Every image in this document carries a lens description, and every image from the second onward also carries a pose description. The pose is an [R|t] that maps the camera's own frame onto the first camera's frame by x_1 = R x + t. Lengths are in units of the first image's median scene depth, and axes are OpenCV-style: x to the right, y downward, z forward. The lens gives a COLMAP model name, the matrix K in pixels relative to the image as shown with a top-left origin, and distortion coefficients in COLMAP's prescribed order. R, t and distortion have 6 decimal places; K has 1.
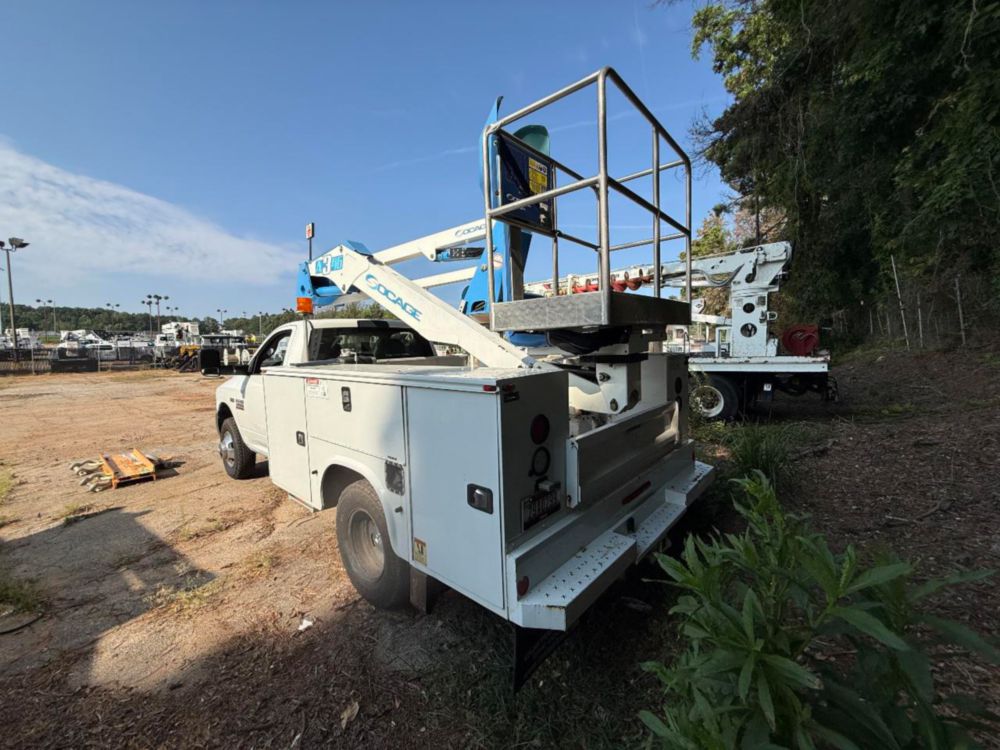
lens RADIAL K [[395.9, 0, 502.1], [0, 395.9, 377.7], [0, 0, 1]] dist [0.001633, 0.000188]
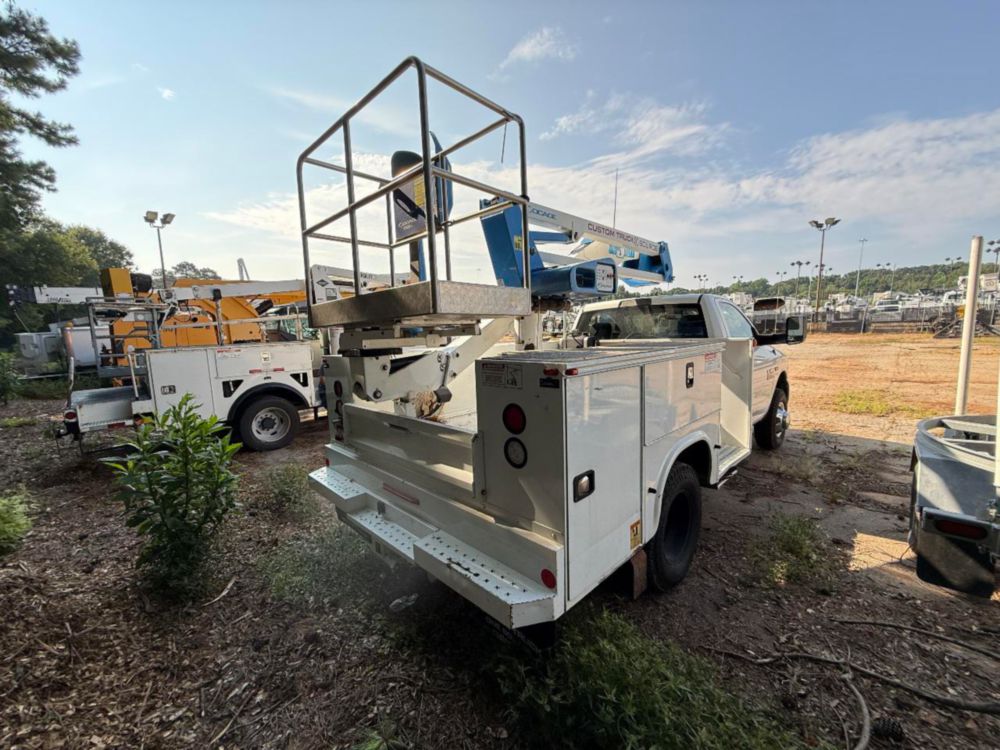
lens RADIAL K [[401.5, 0, 497.1], [0, 401.5, 372.0], [0, 0, 1]] dist [0.000232, 0.000136]
pose [[-0.065100, 0.133758, -0.988873, 0.910352], [-0.048035, 0.989407, 0.136992, -0.108723], [0.996722, 0.056419, -0.057986, 0.924302]]
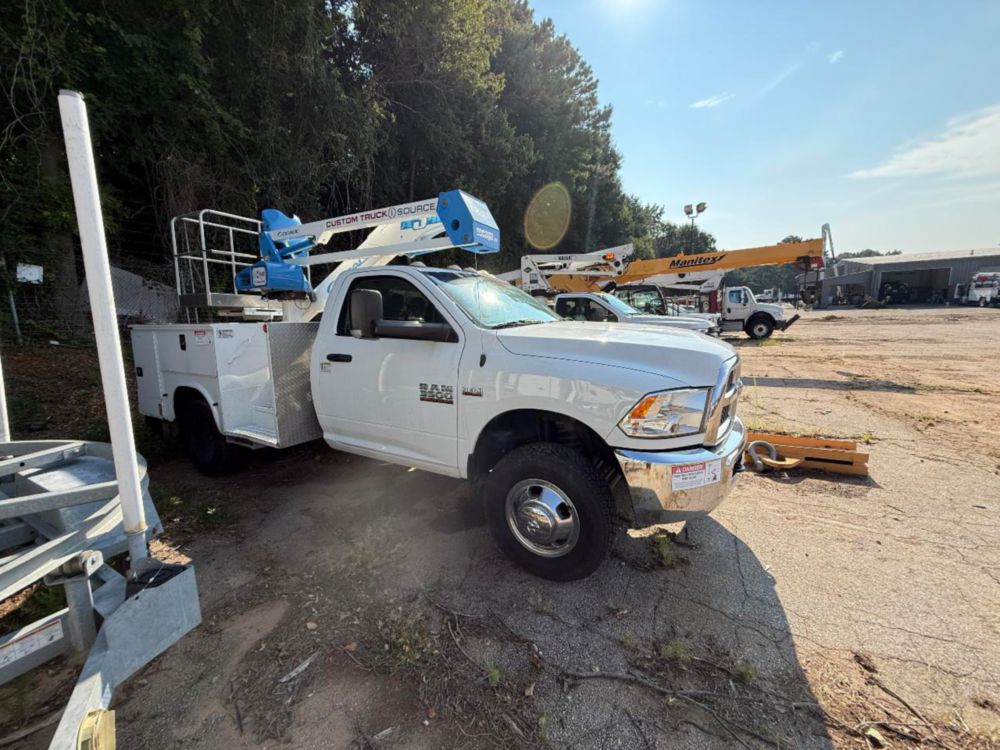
lens RADIAL K [[401.5, 0, 497.1], [0, 401.5, 372.0], [0, 0, 1]] dist [0.000232, 0.000136]
pose [[-0.980839, 0.070553, -0.181598, -0.487366], [0.030493, 0.976230, 0.214583, -0.158593], [0.192421, 0.204934, -0.959675, 2.519967]]
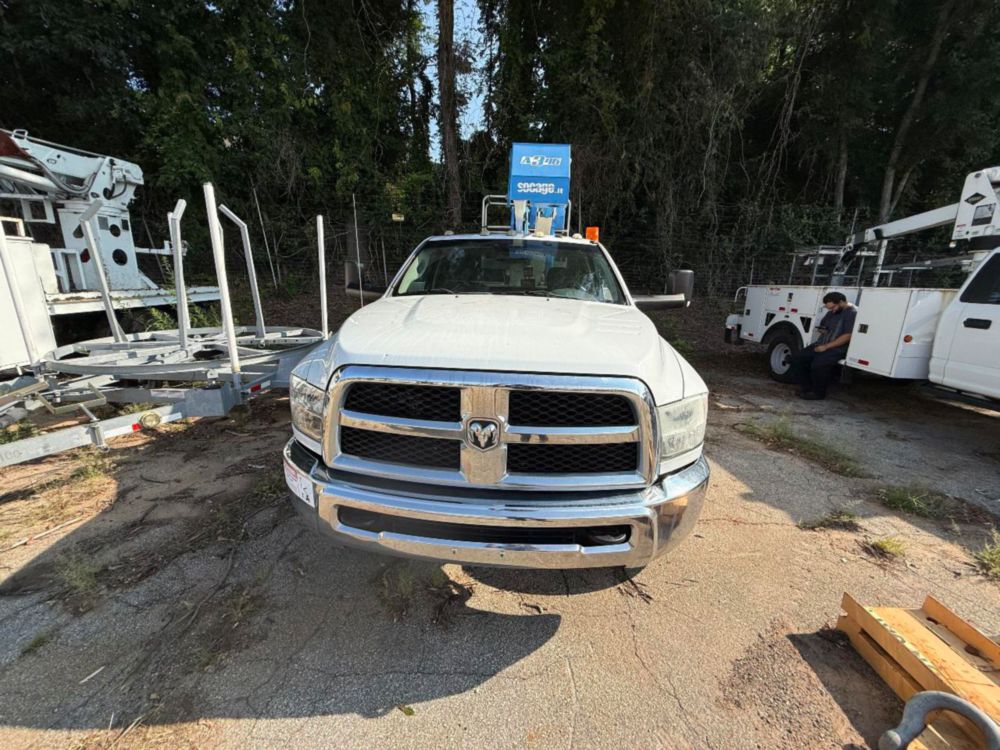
lens RADIAL K [[401.5, 0, 497.1], [0, 401.5, 372.7], [0, 0, 1]] dist [0.001080, 0.000123]
pose [[-0.607106, -0.168644, 0.776519, -1.396197], [0.061976, 0.964193, 0.257858, -0.123360], [-0.792200, 0.204673, -0.574915, 2.104561]]
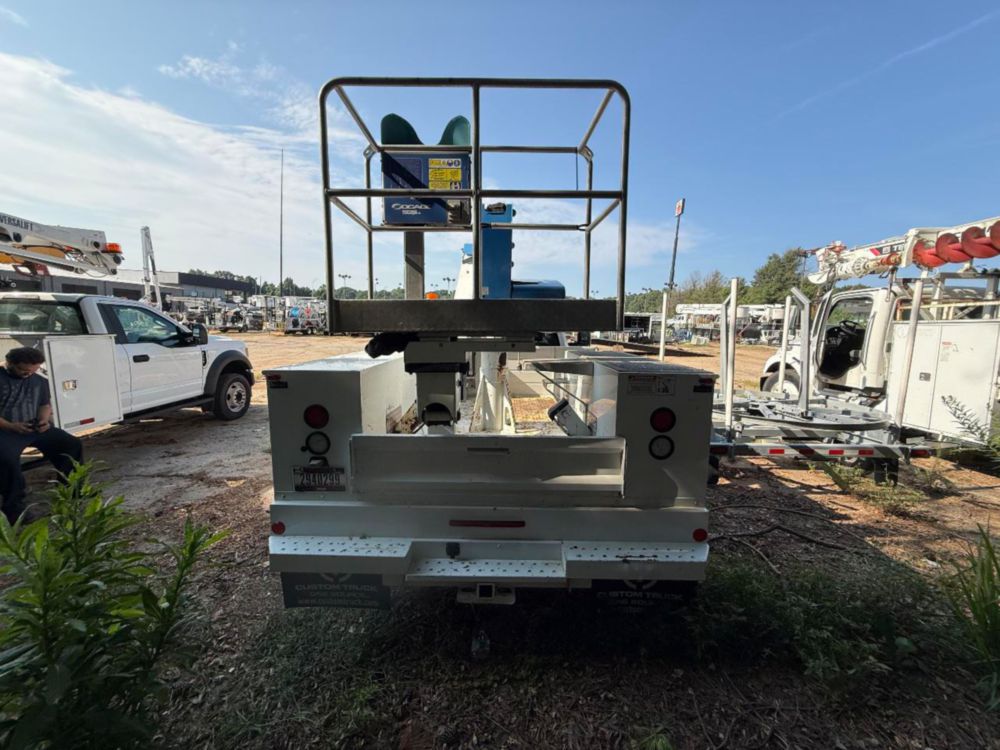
lens RADIAL K [[401.1, 0, 500.0], [0, 401.1, 375.0], [0, 0, 1]] dist [0.002280, -0.000072]
pose [[0.660079, 0.131522, -0.739593, 0.698529], [-0.098574, 0.991205, 0.088290, -0.080717], [0.744700, 0.014626, 0.667239, 0.312852]]
